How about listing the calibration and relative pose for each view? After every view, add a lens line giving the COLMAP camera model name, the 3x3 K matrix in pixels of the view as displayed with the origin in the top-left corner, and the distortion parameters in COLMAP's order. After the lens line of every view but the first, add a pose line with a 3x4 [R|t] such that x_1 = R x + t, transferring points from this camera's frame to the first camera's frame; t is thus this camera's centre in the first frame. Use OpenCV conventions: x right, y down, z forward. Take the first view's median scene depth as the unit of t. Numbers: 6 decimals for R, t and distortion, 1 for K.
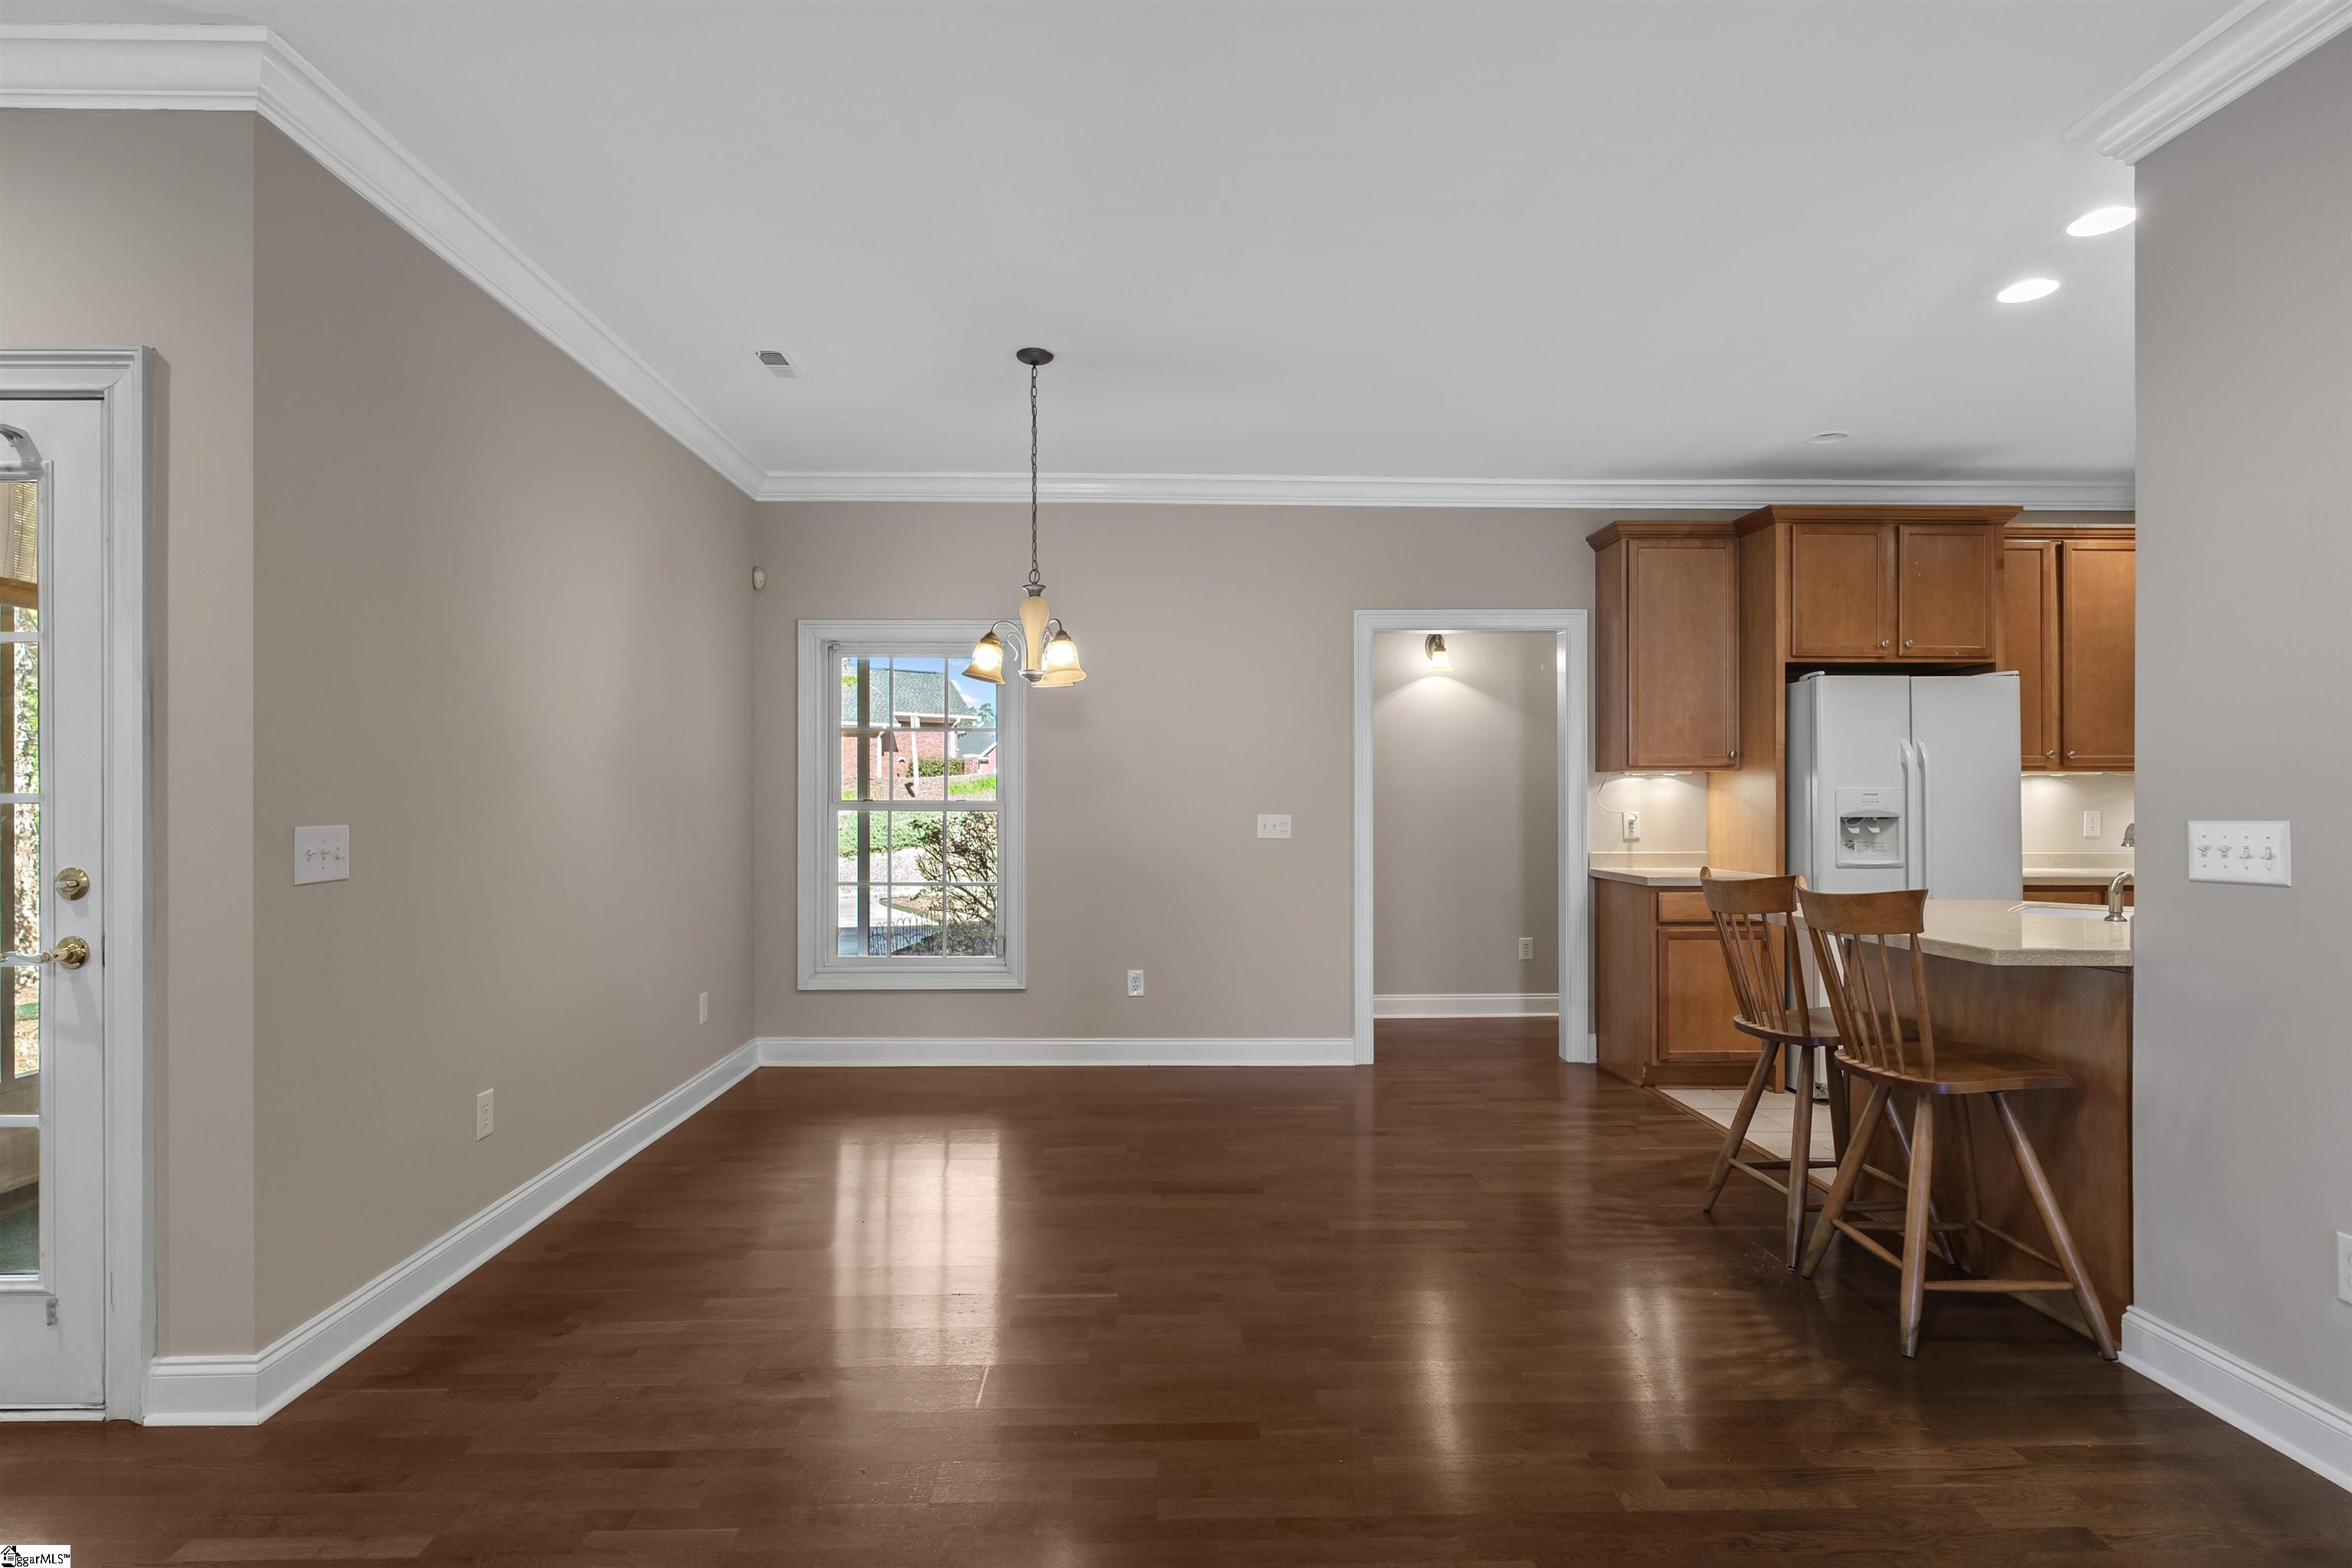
lens RADIAL K [[1164.7, 0, 1179.3], [0, 1164.7, 795.7], [0, 0, 1]] dist [-0.000422, 0.000145]
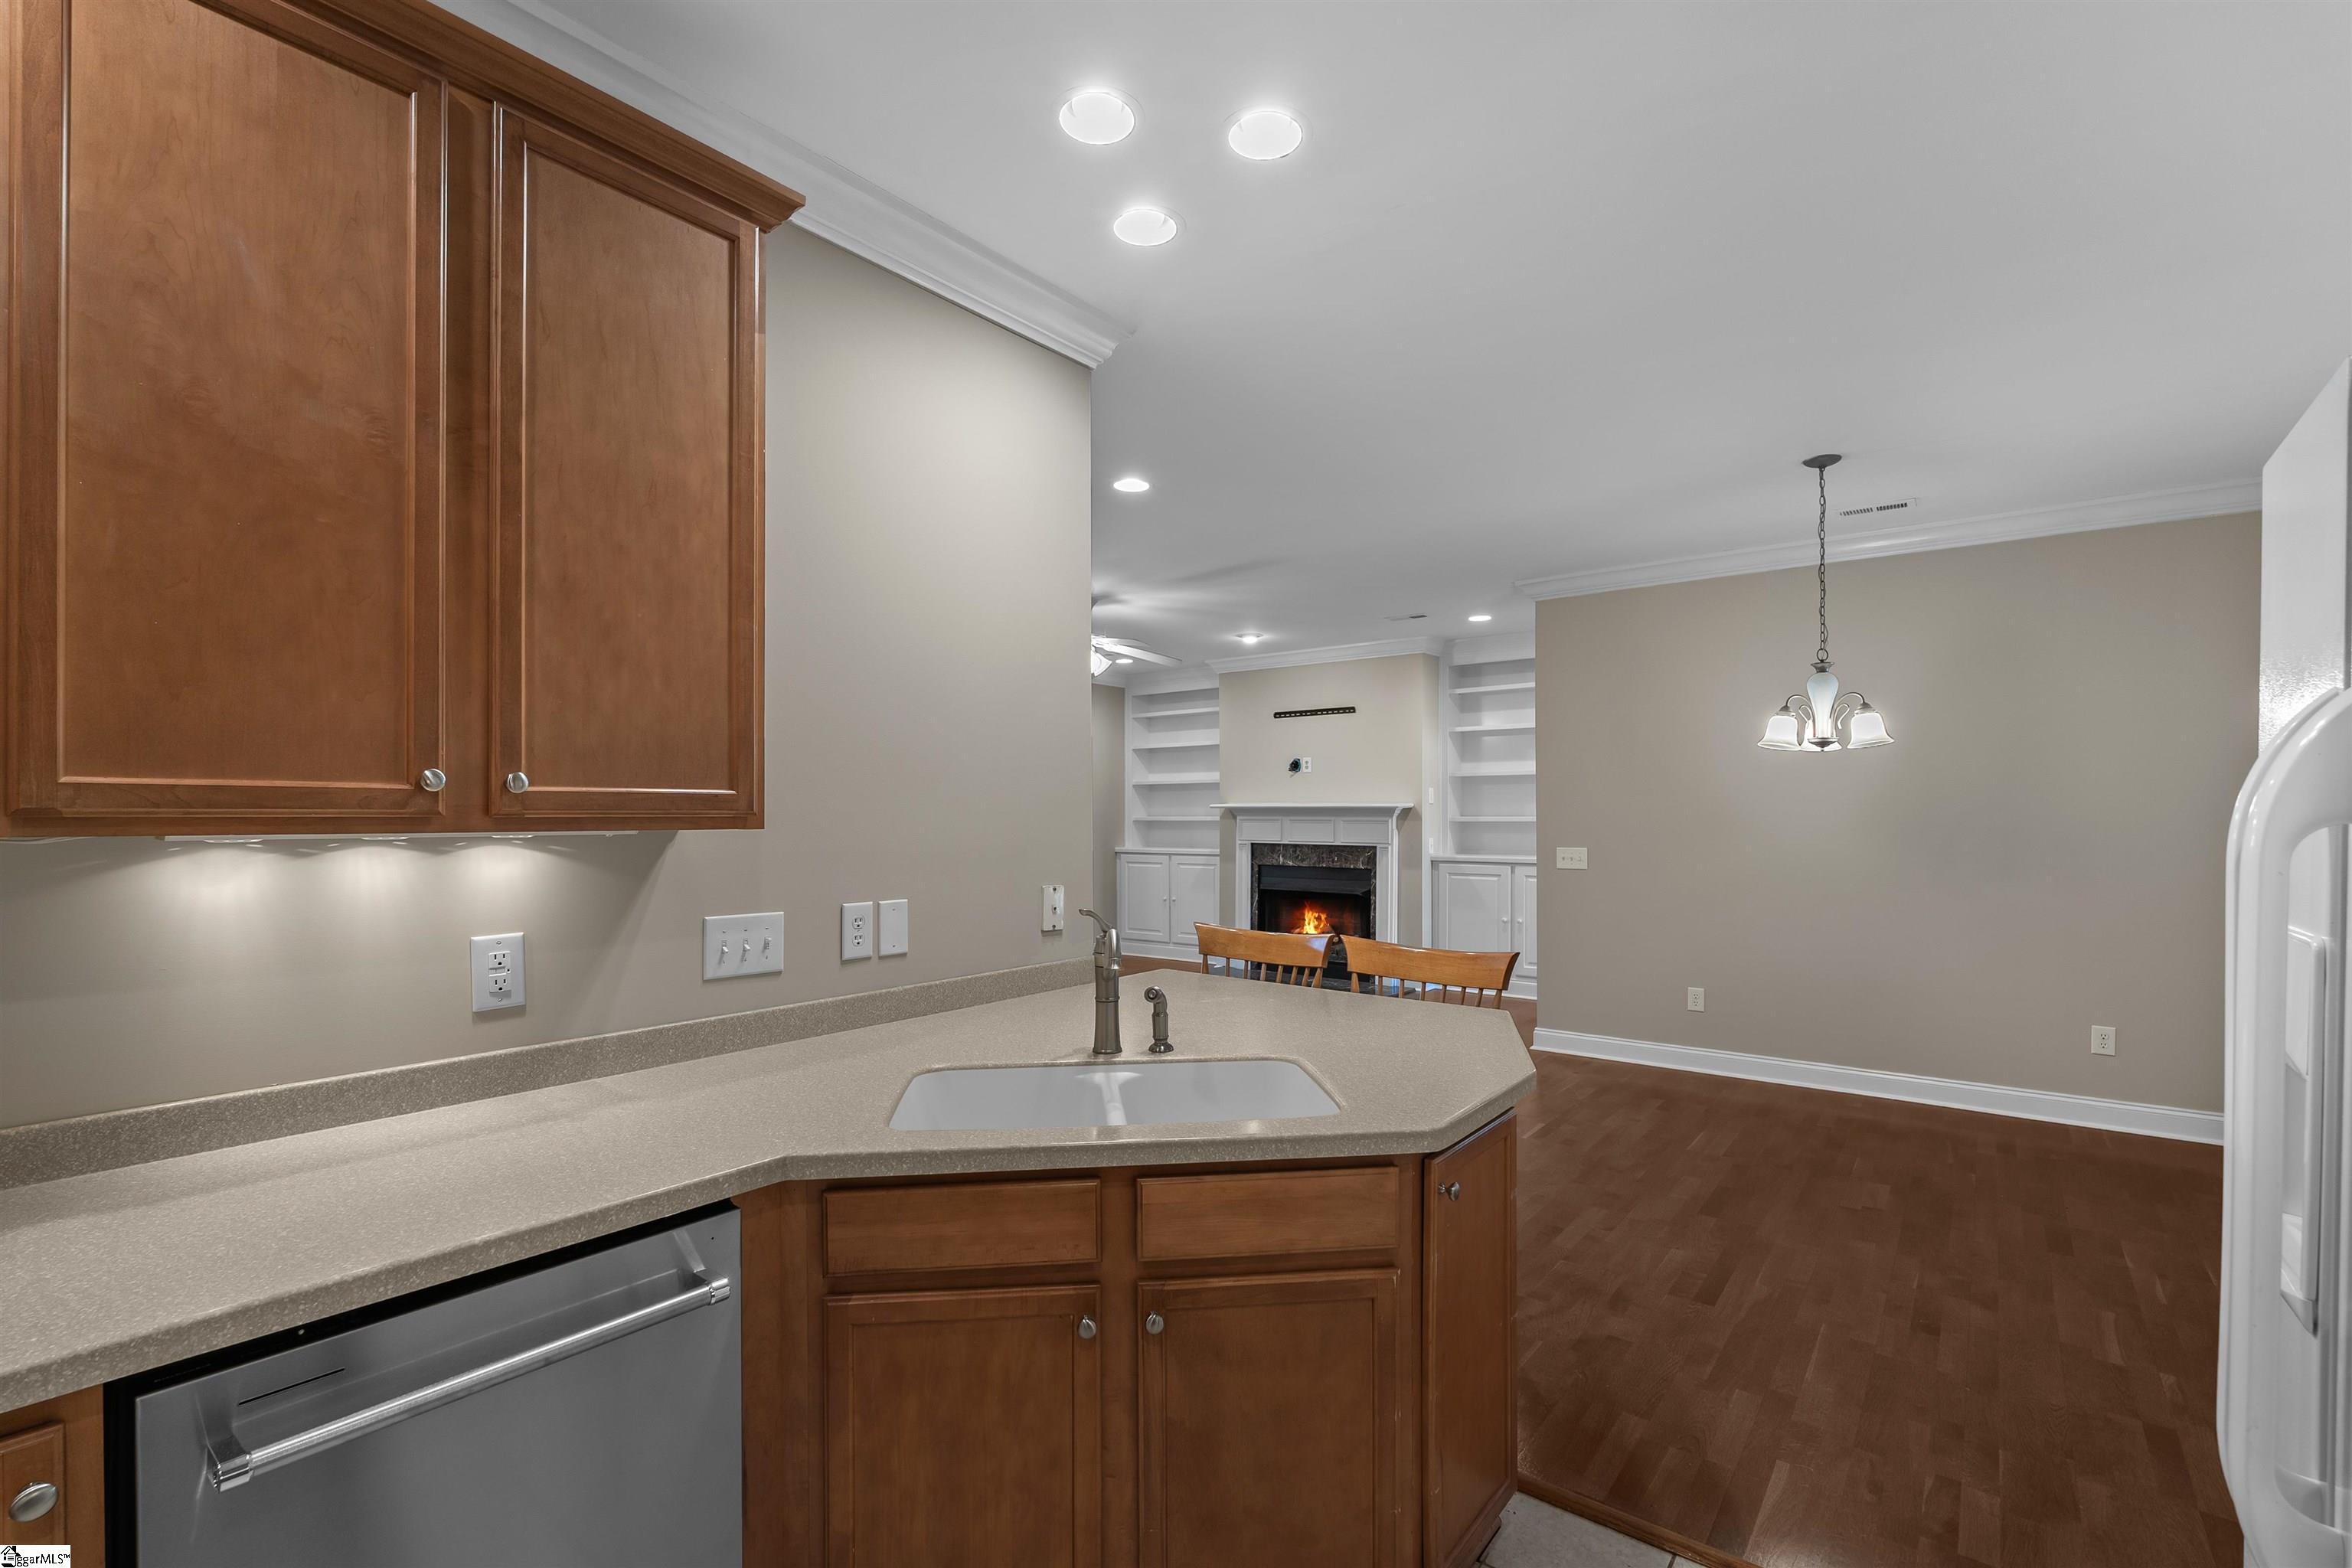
lens RADIAL K [[1028.0, 0, 1183.5], [0, 1028.0, 807.0], [0, 0, 1]] dist [-0.005146, -0.000188]
pose [[-0.638574, -0.003386, -0.769553, 1.061481], [0.002789, 0.999974, -0.006714, -0.035372], [0.769556, -0.006434, -0.638547, 1.193033]]
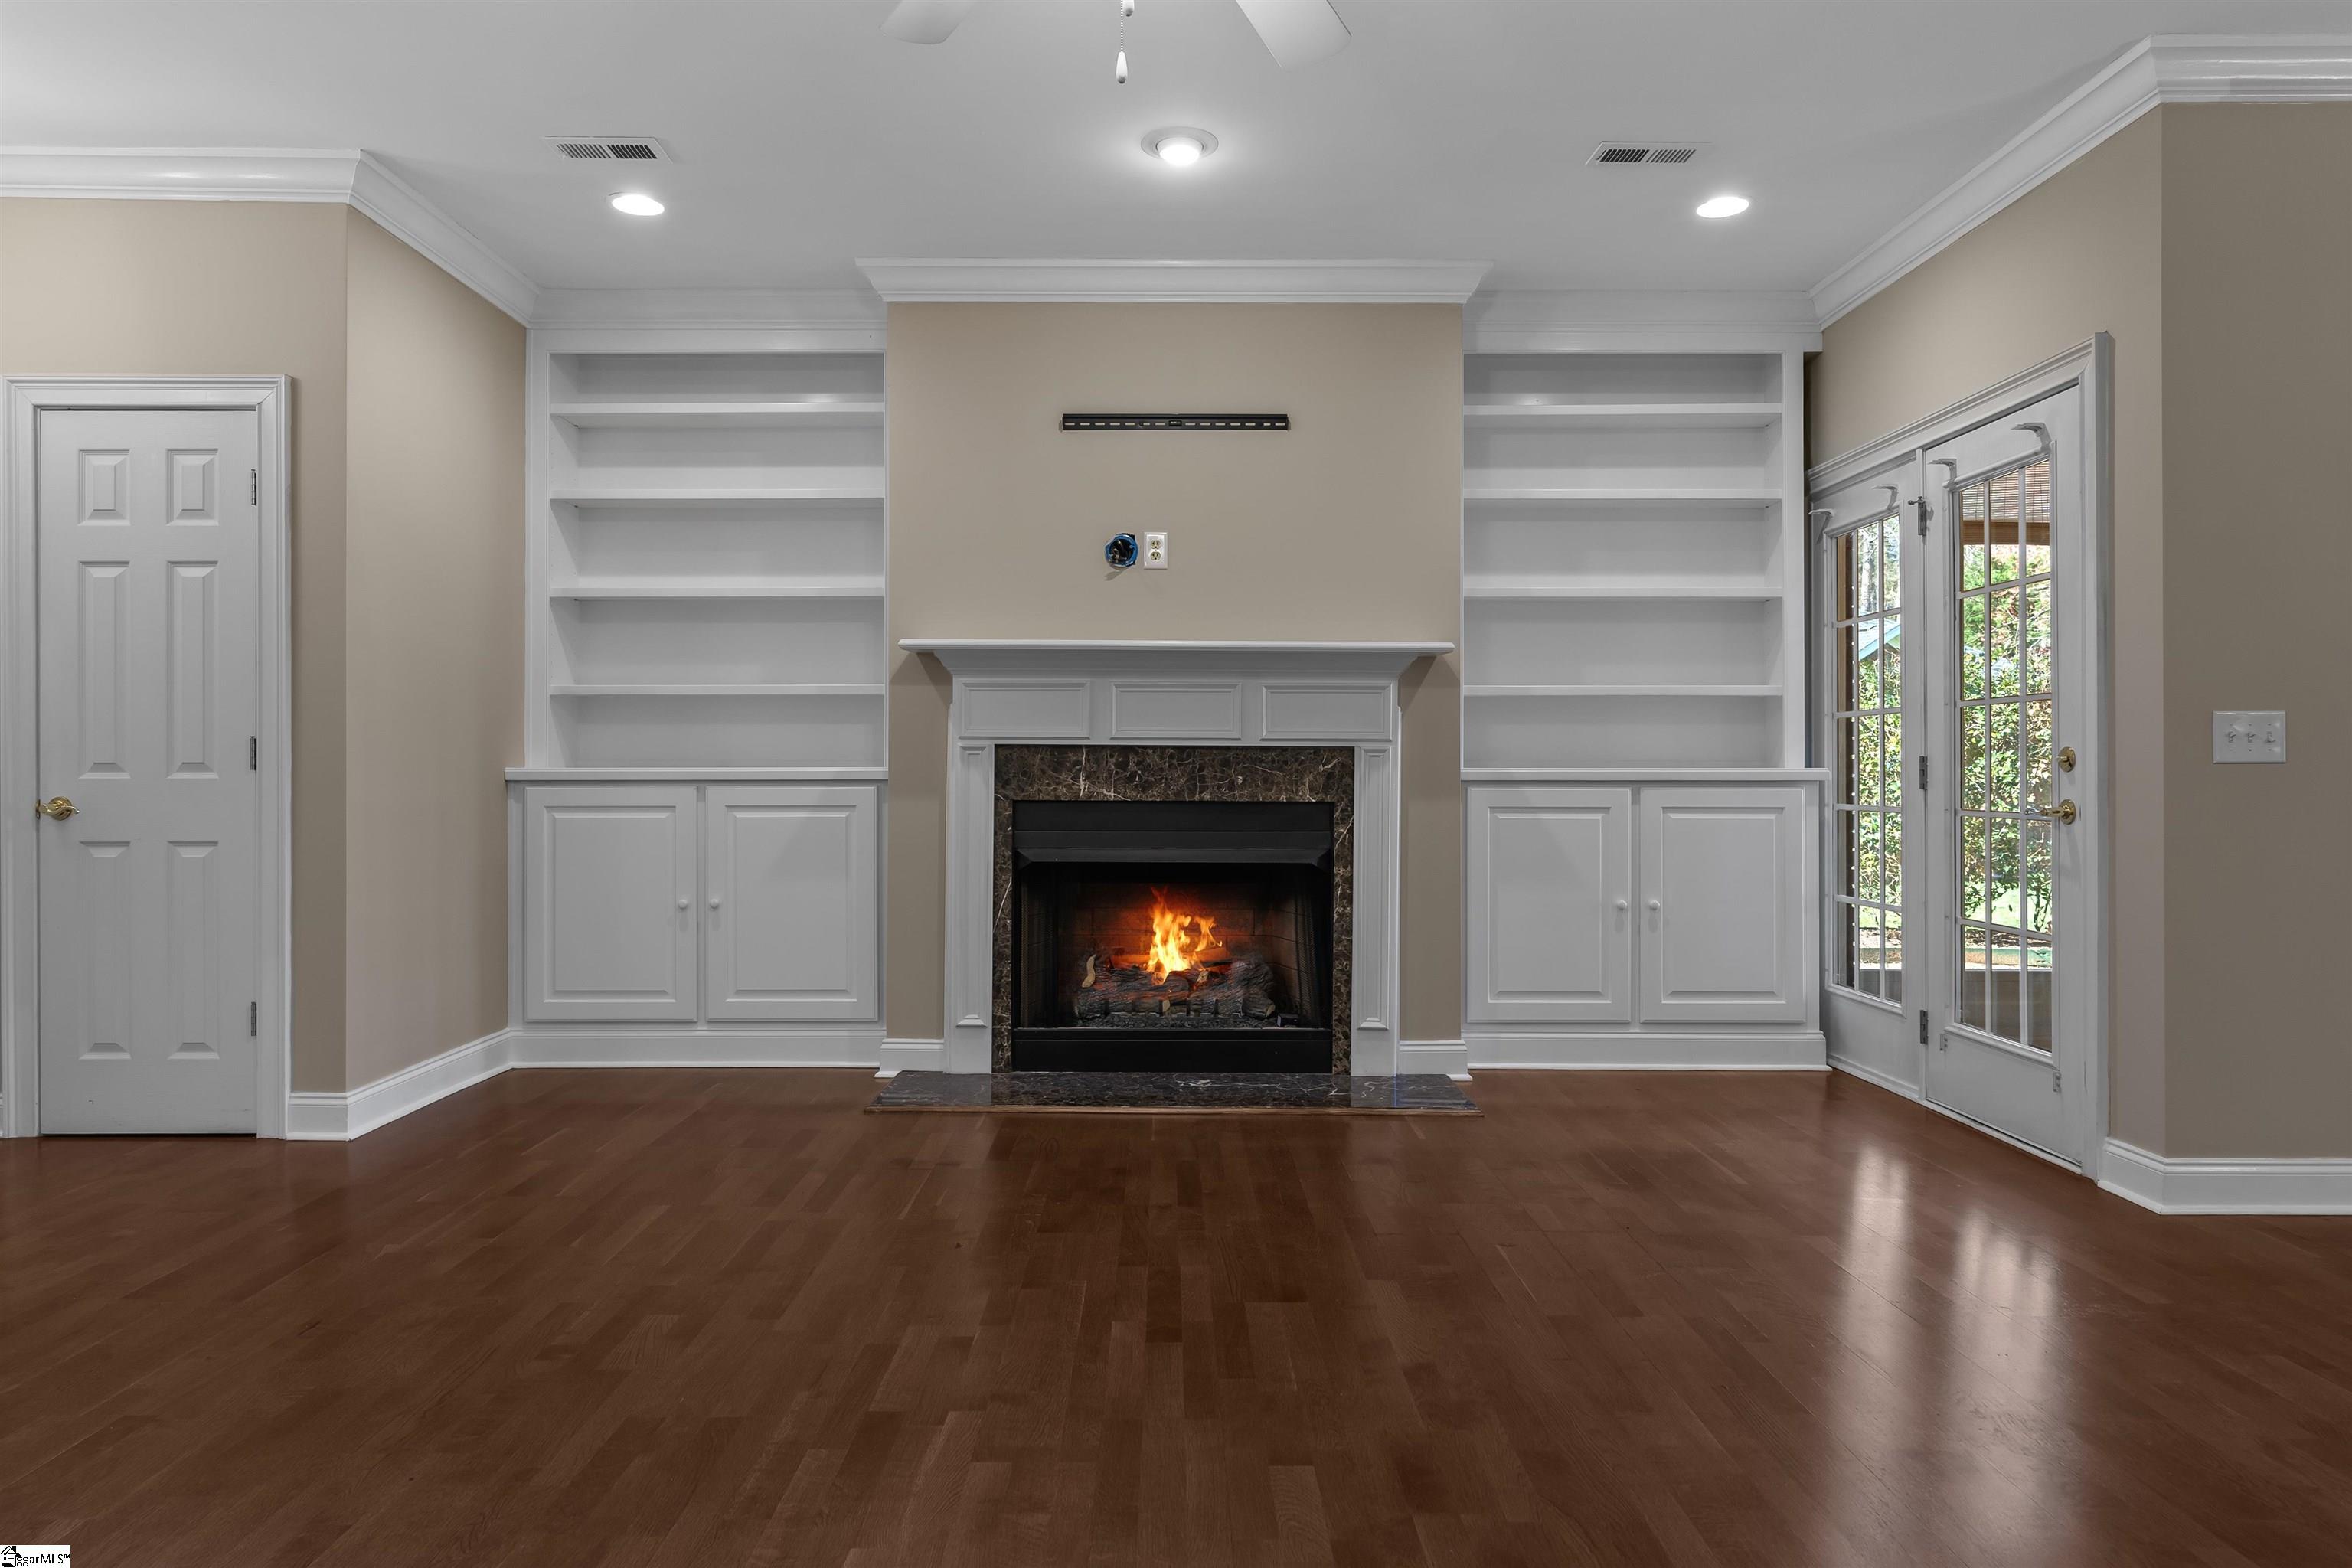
lens RADIAL K [[1396.8, 0, 1162.4], [0, 1396.8, 769.0], [0, 0, 1]] dist [-0.003456, 0.000794]
pose [[-0.034105, -0.005757, -0.999402, 0.393240], [-0.000472, 0.999983, -0.005744, 0.058210], [0.999418, 0.000276, -0.034107, 0.022042]]
